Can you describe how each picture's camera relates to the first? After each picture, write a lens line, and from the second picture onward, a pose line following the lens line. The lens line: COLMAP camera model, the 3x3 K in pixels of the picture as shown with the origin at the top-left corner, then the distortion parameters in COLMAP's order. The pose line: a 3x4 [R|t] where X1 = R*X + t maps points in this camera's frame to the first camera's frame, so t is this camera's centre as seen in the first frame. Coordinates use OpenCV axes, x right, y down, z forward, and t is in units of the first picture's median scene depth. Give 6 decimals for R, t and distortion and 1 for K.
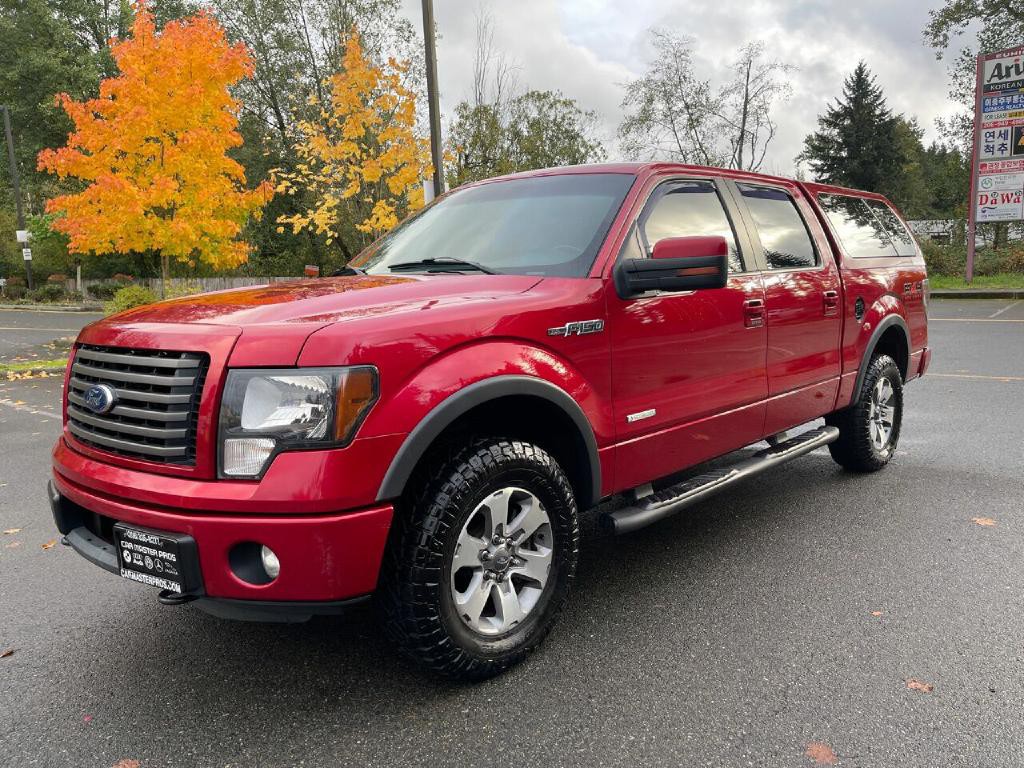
lens RADIAL K [[763.7, 0, 519.4], [0, 763.7, 387.4], [0, 0, 1]] dist [0.066928, -0.091877]
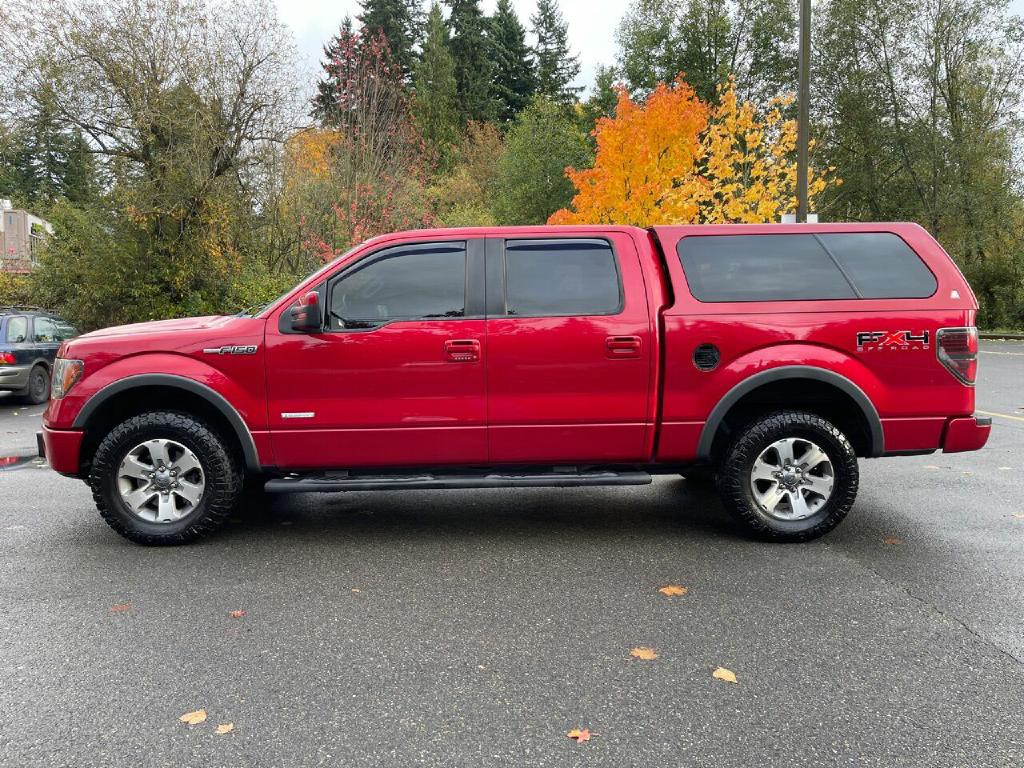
lens RADIAL K [[763.7, 0, 519.4], [0, 763.7, 387.4], [0, 0, 1]] dist [0.066928, -0.091877]
pose [[0.698726, 0.084065, -0.710433, 1.655803], [-0.109694, 0.993918, 0.009723, -0.084117], [0.706929, 0.071136, 0.703698, 0.310968]]
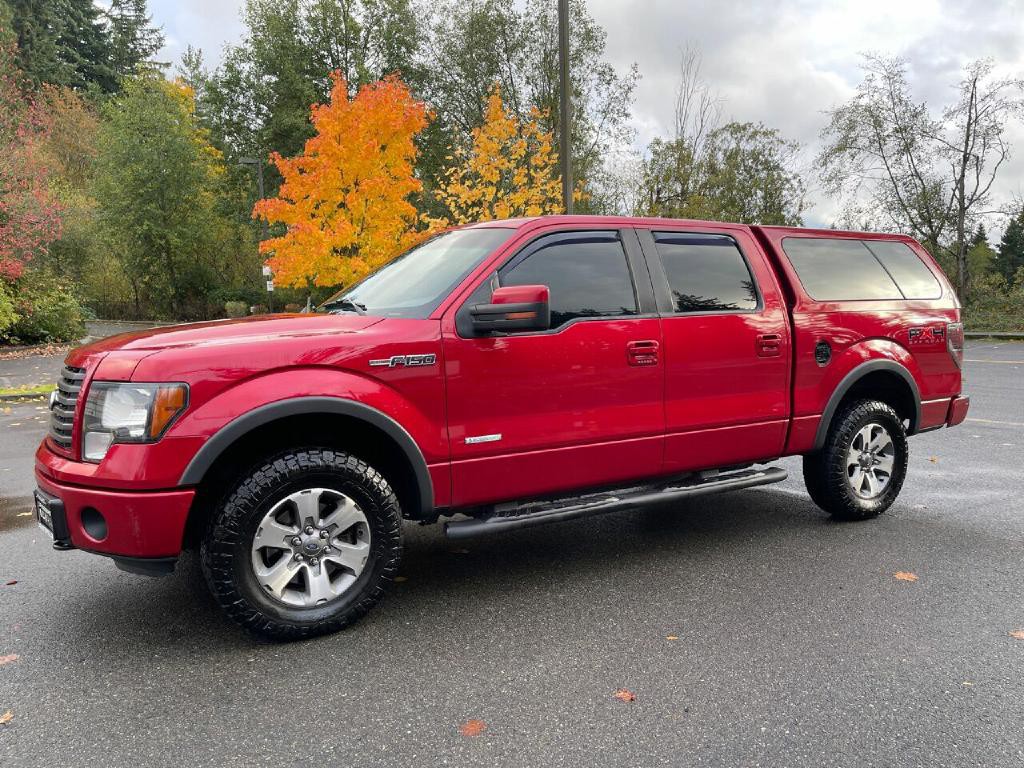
lens RADIAL K [[763.7, 0, 519.4], [0, 763.7, 387.4], [0, 0, 1]] dist [0.066928, -0.091877]
pose [[0.960531, 0.041473, -0.275063, 0.589672], [-0.052553, 0.998072, -0.033029, -0.006321], [0.273163, 0.046181, 0.960859, -0.101099]]
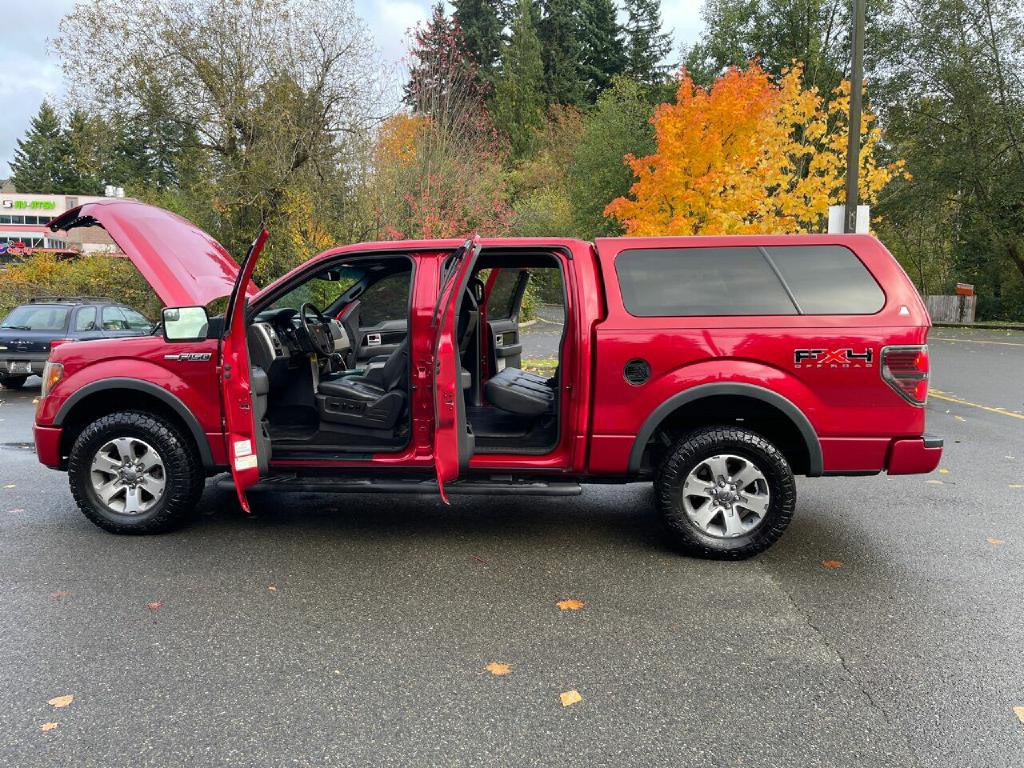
lens RADIAL K [[766.8, 0, 512.0], [0, 766.8, 384.0], [0, 0, 1]] dist [0.060356, -0.078237]
pose [[0.603346, 0.110104, -0.789842, 1.904079], [-0.126694, 0.991078, 0.041377, -0.183982], [0.787352, 0.075104, 0.611912, 0.527345]]
